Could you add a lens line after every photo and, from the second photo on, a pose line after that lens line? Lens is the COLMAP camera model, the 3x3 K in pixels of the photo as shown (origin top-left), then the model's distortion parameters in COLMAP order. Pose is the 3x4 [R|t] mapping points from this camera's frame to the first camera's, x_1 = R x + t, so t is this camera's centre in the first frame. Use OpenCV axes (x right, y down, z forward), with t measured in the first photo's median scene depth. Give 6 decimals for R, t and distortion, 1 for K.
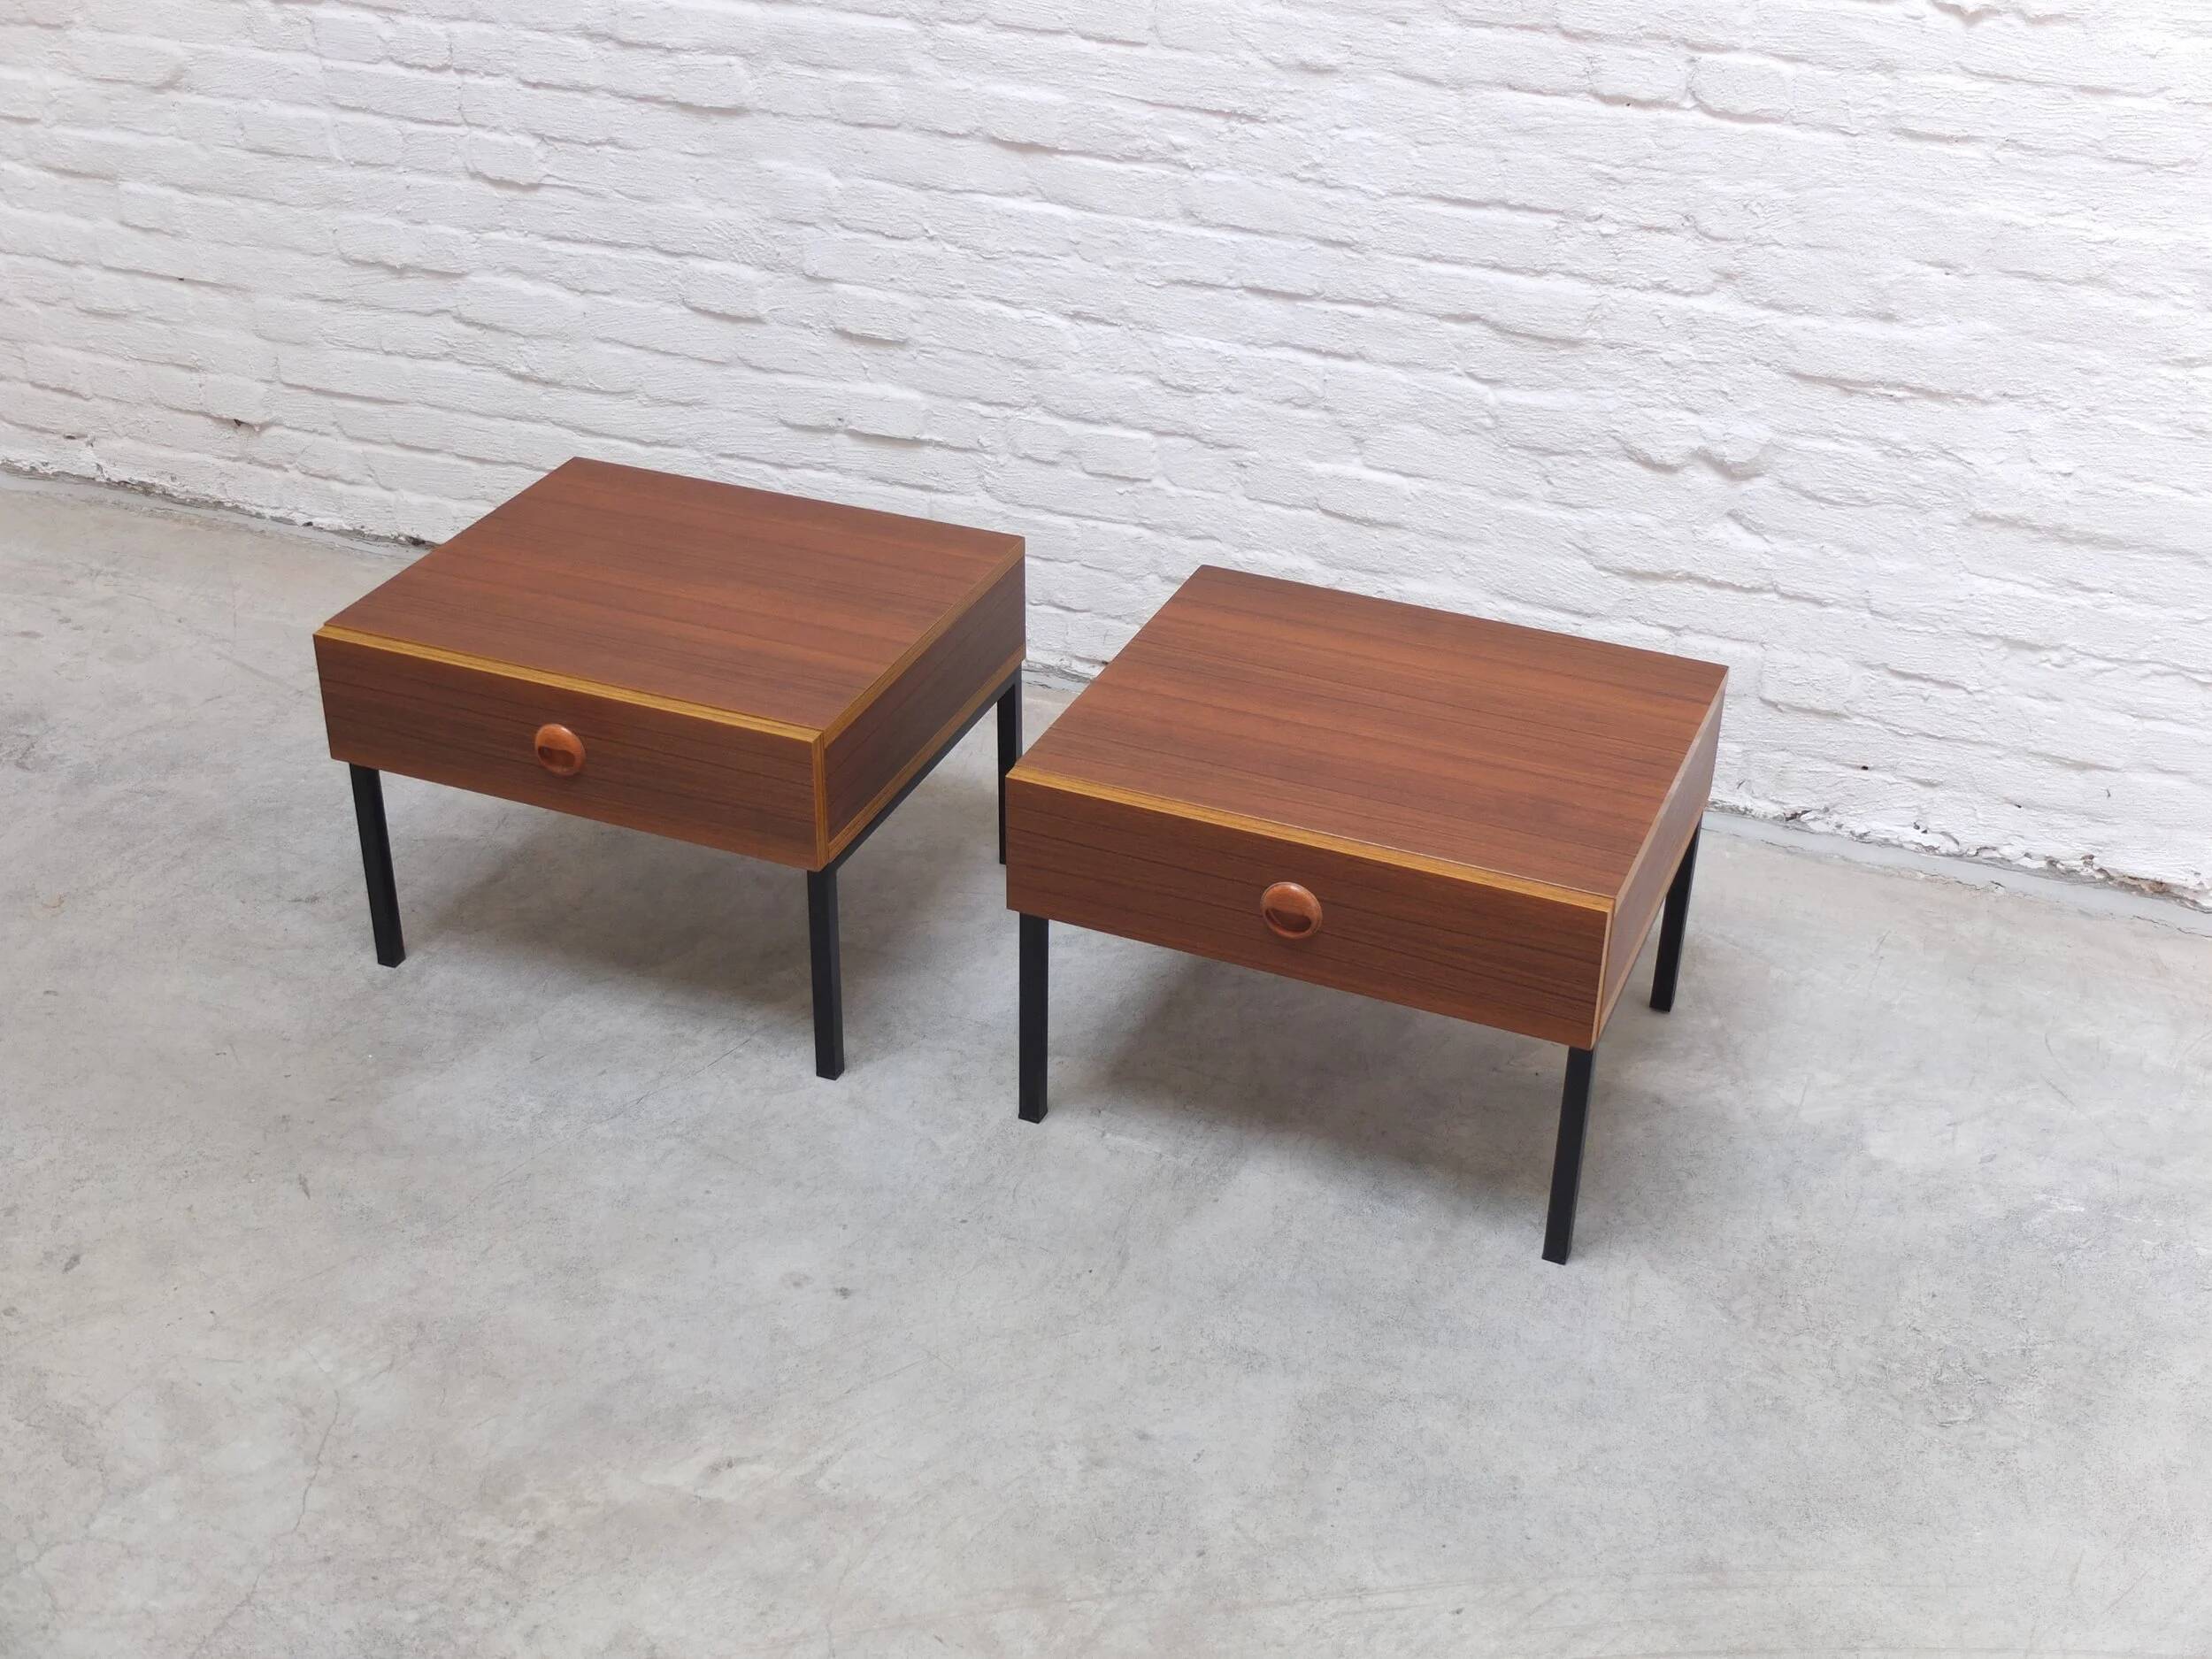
lens RADIAL K [[2623.2, 0, 1121.6], [0, 2623.2, 849.5], [0, 0, 1]] dist [-0.020320, 0.000000]
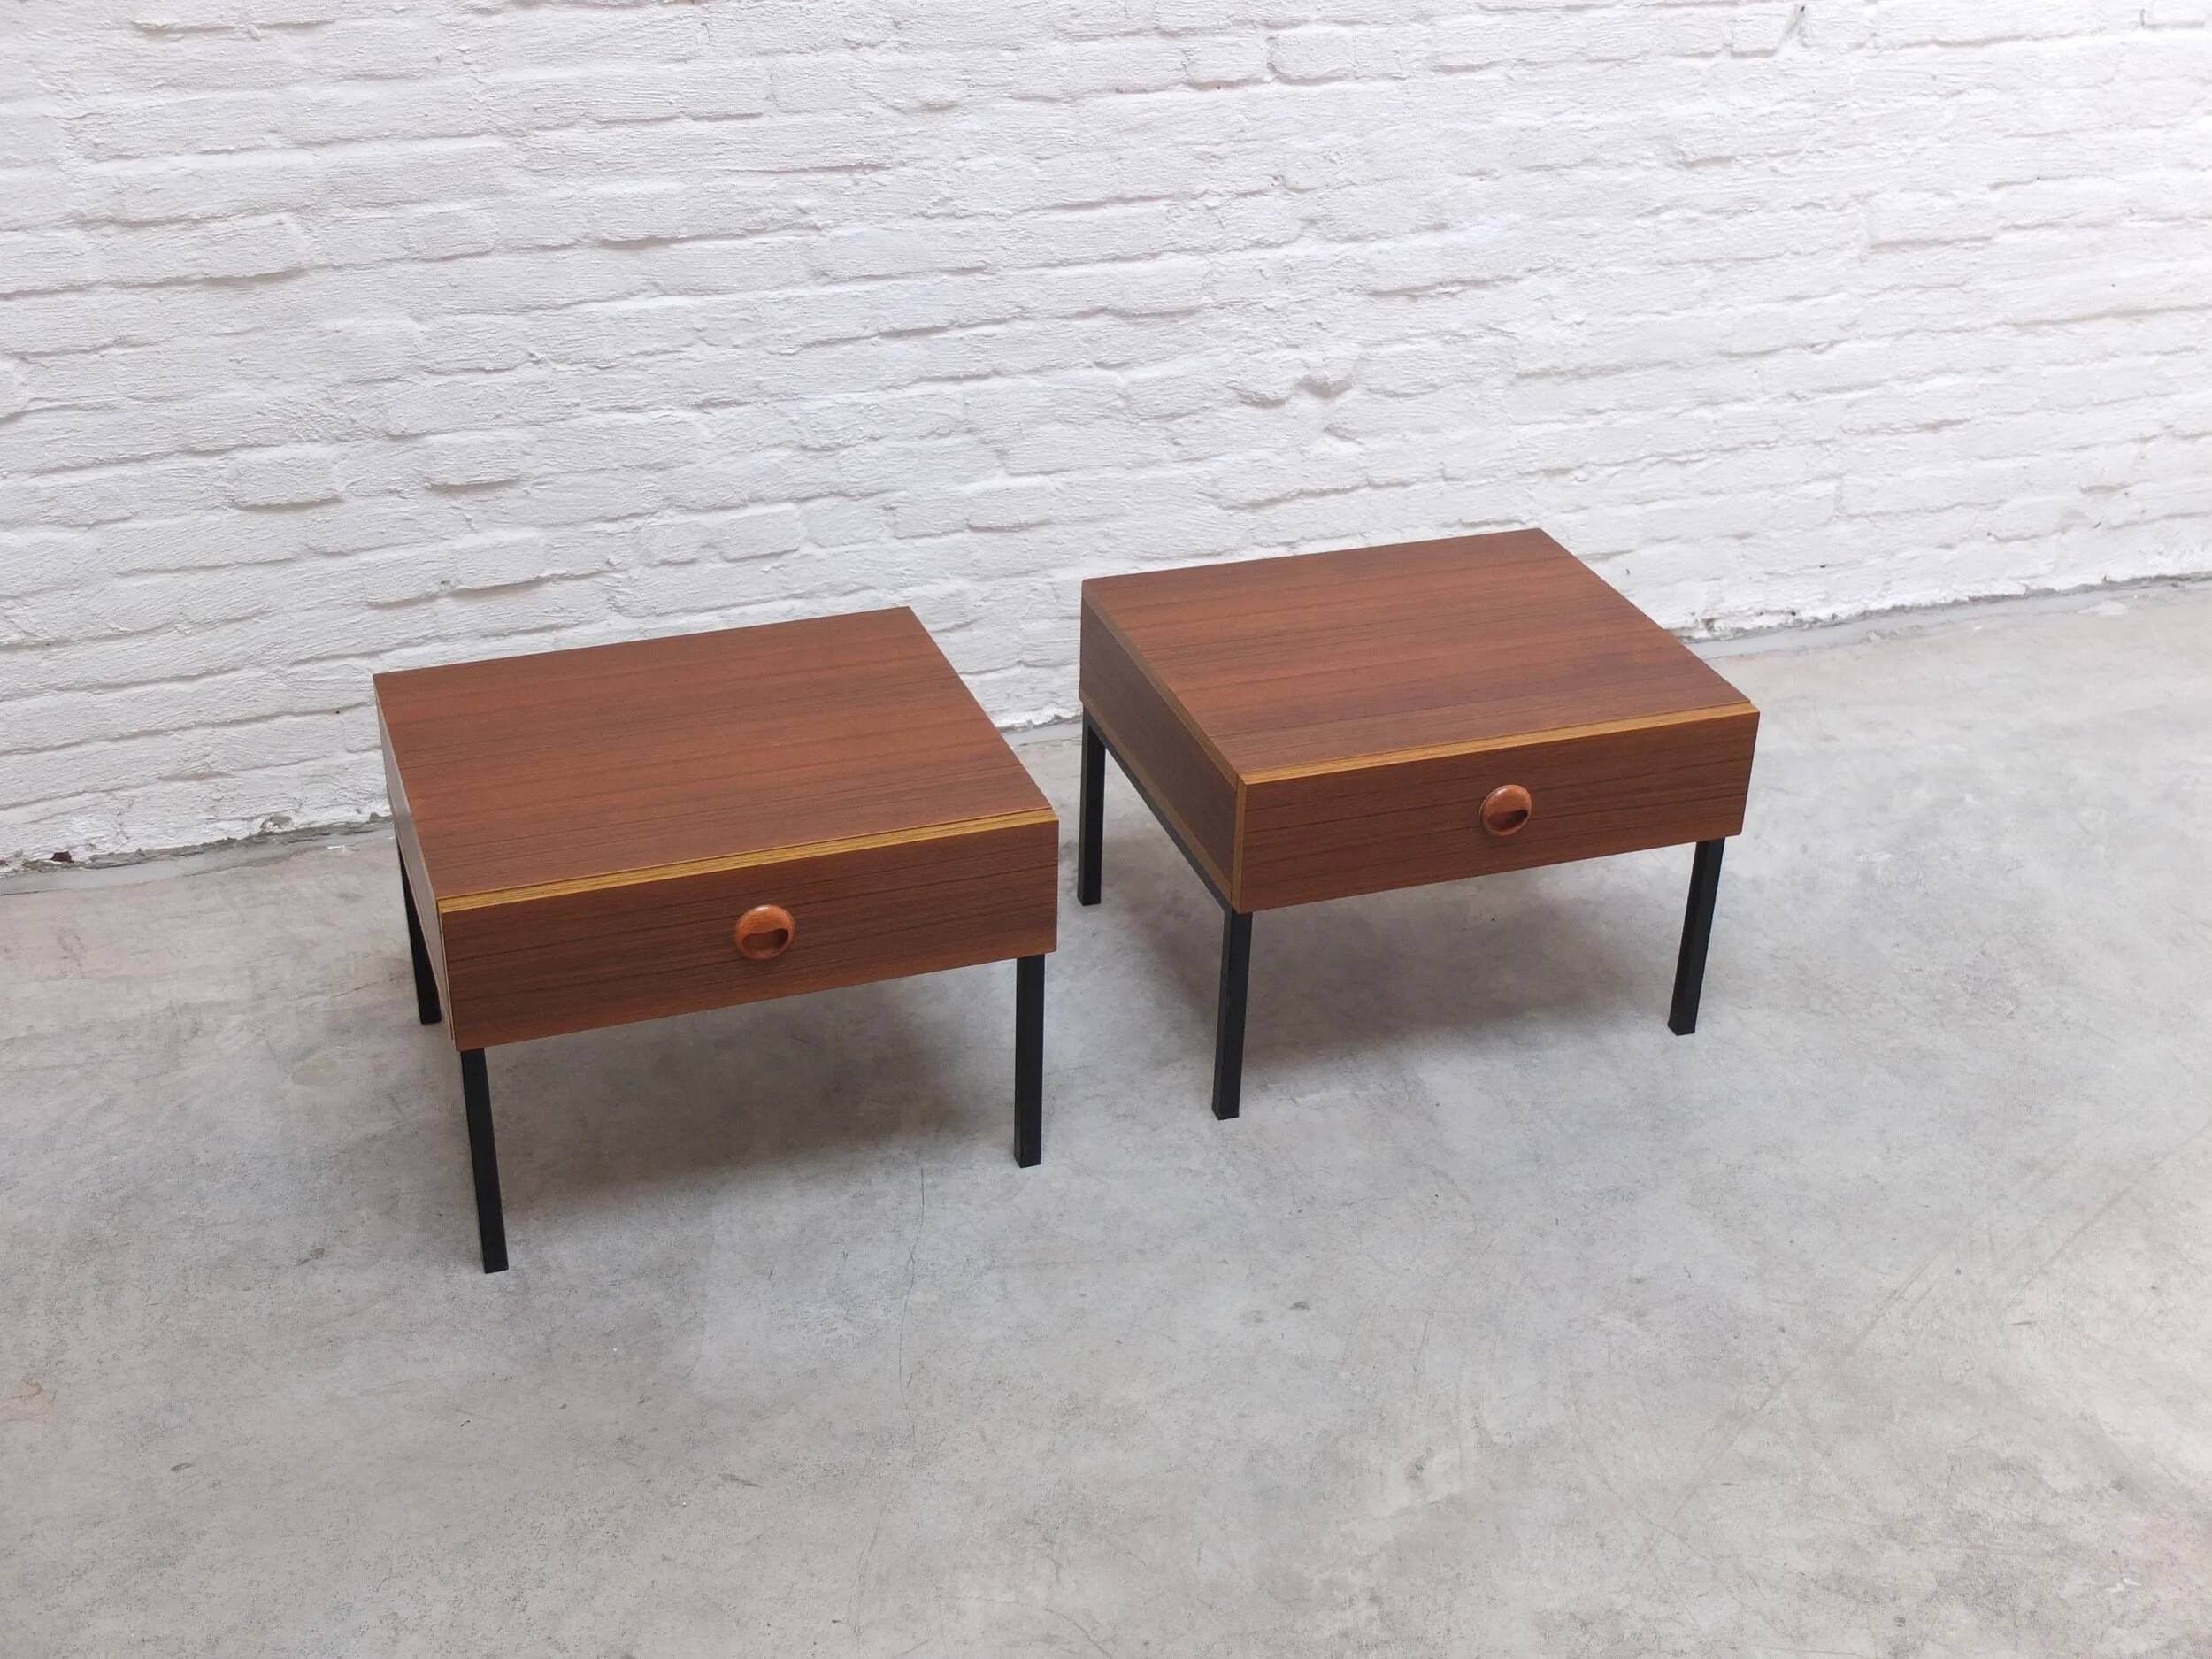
lens RADIAL K [[2623.2, 0, 1119.8], [0, 2623.2, 875.3], [0, 0, 1]] dist [-0.020320, 0.000000]
pose [[0.746890, -0.331498, 0.576424, -0.559116], [0.334474, 0.936515, 0.105197, -0.097090], [-0.574702, 0.114228, 0.810351, 0.152633]]
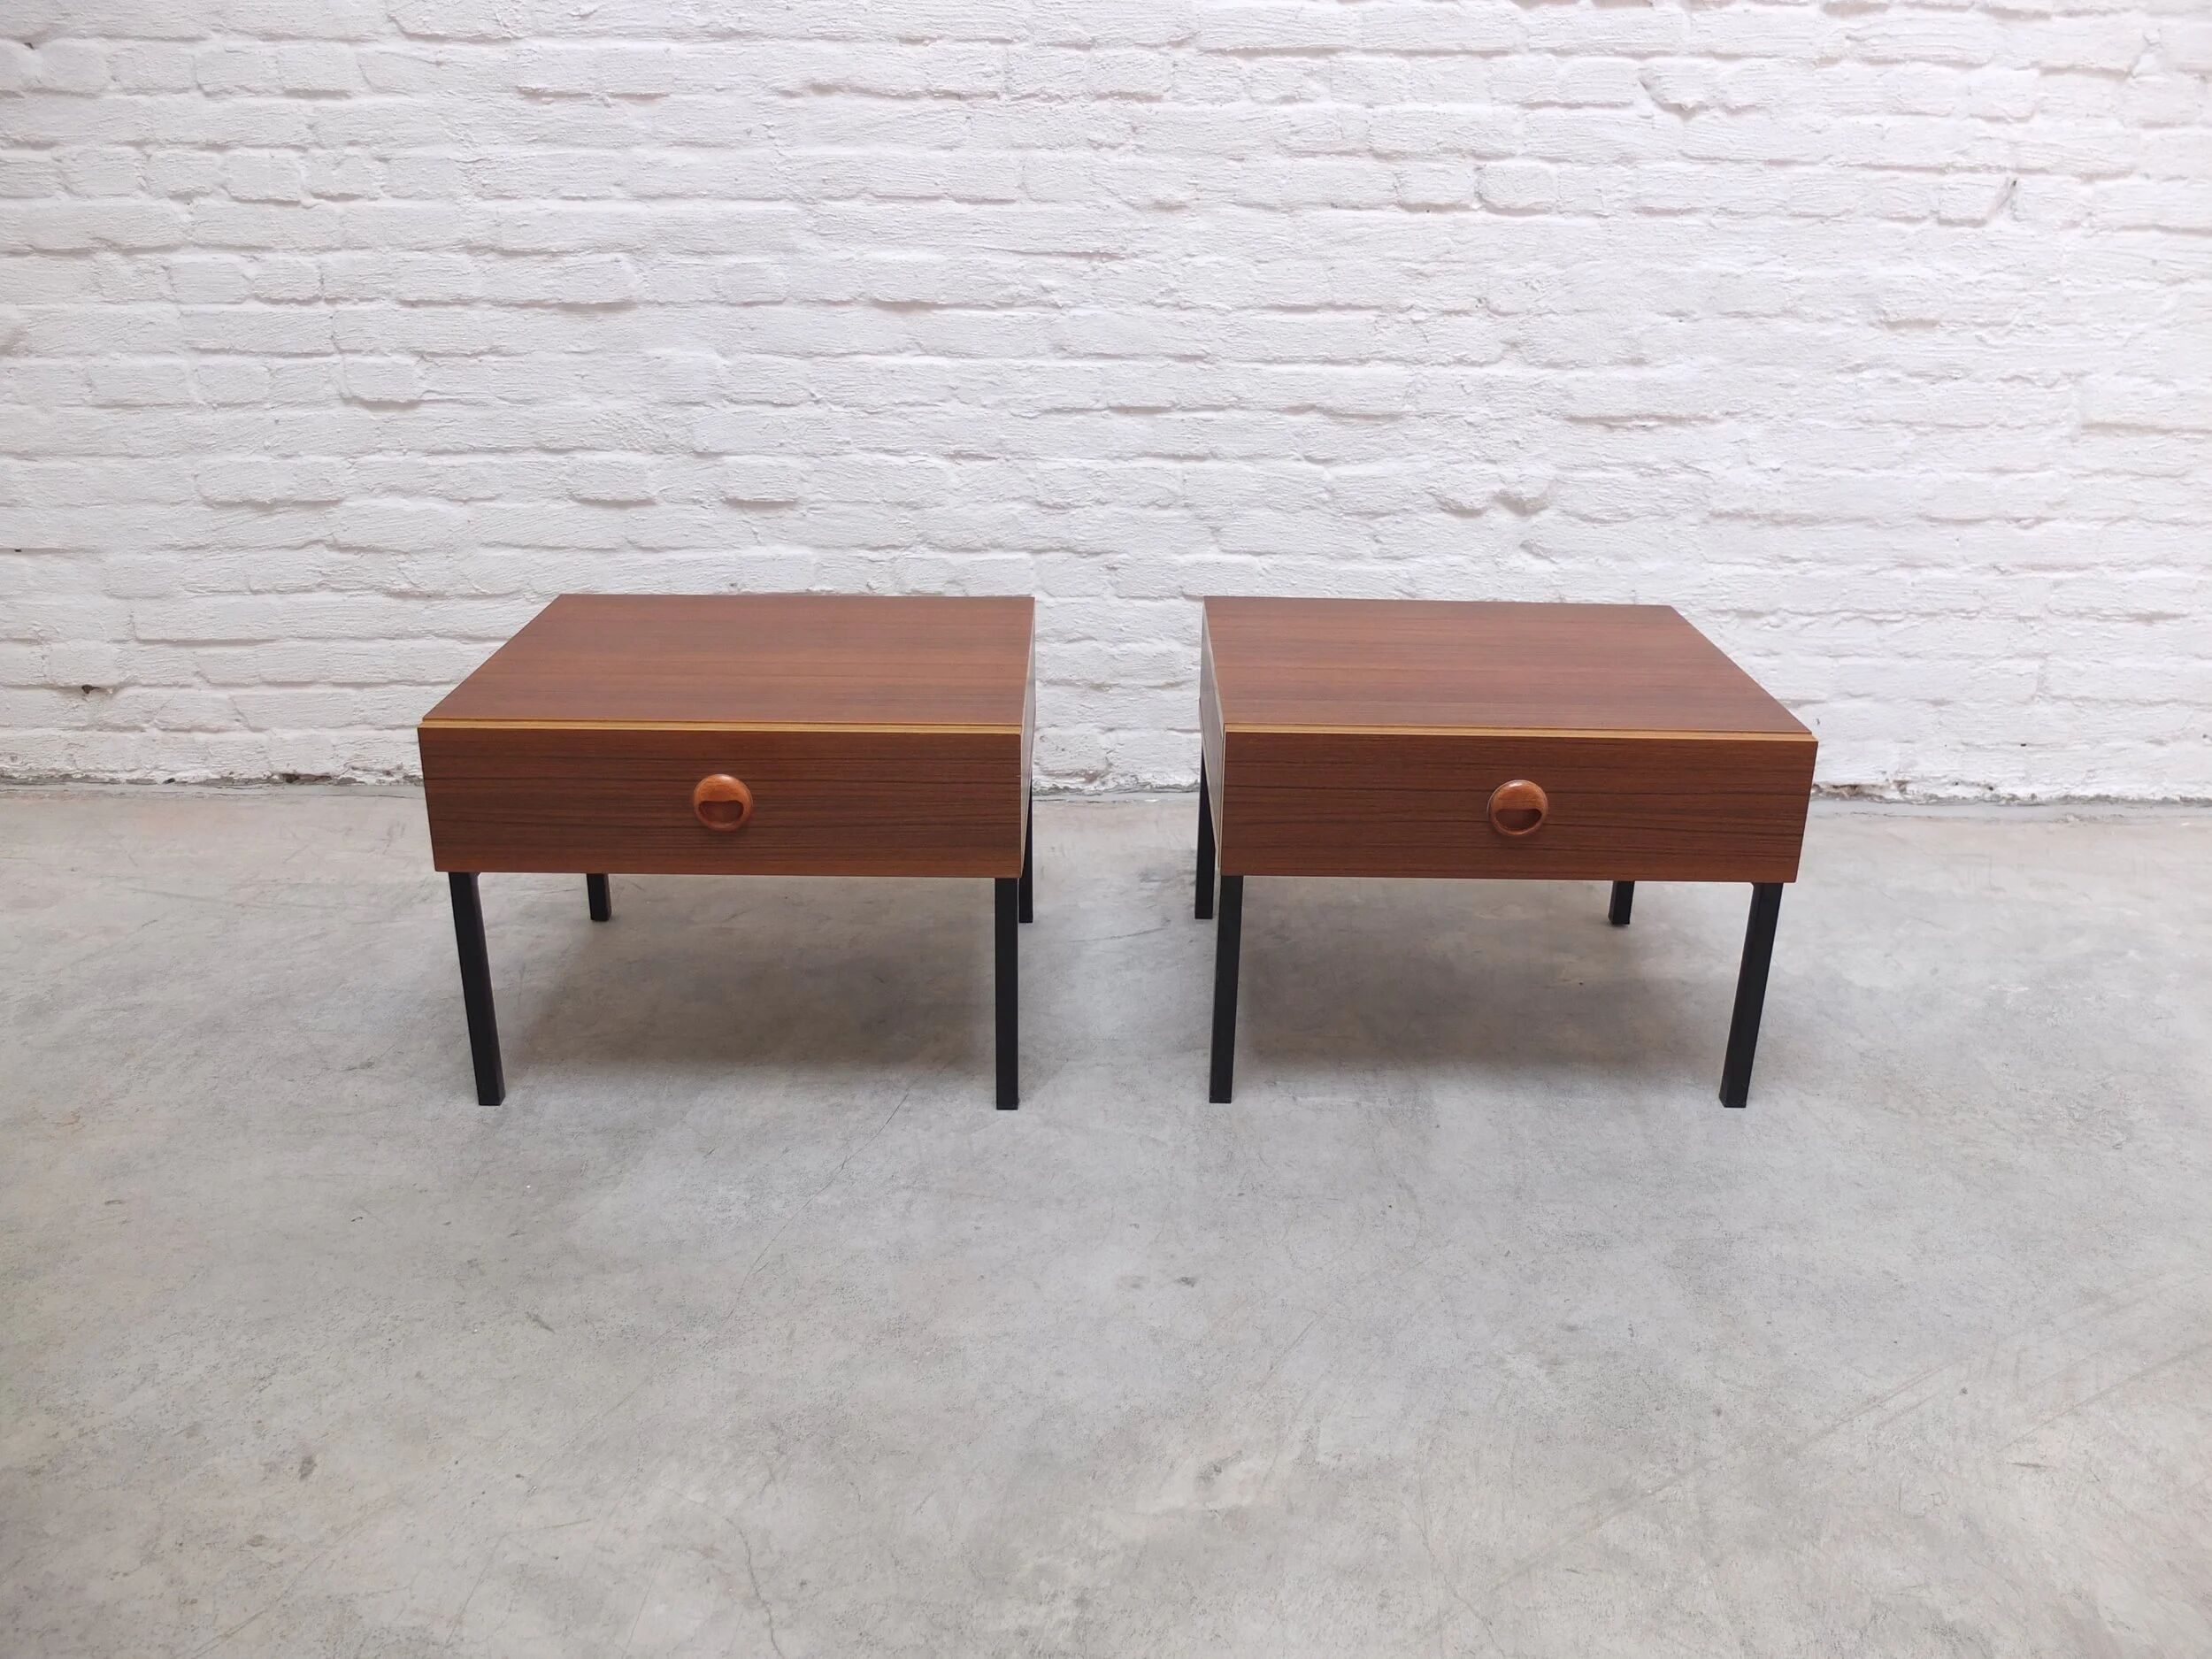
lens RADIAL K [[1720.2, 0, 1116.5], [0, 1720.2, 866.0], [0, 0, 1]] dist [-0.054560, 0.006567]
pose [[0.923553, -0.155936, 0.350333, -0.262232], [0.199093, 0.975791, -0.090522, 0.058930], [-0.327736, 0.153351, 0.932241, 0.322797]]
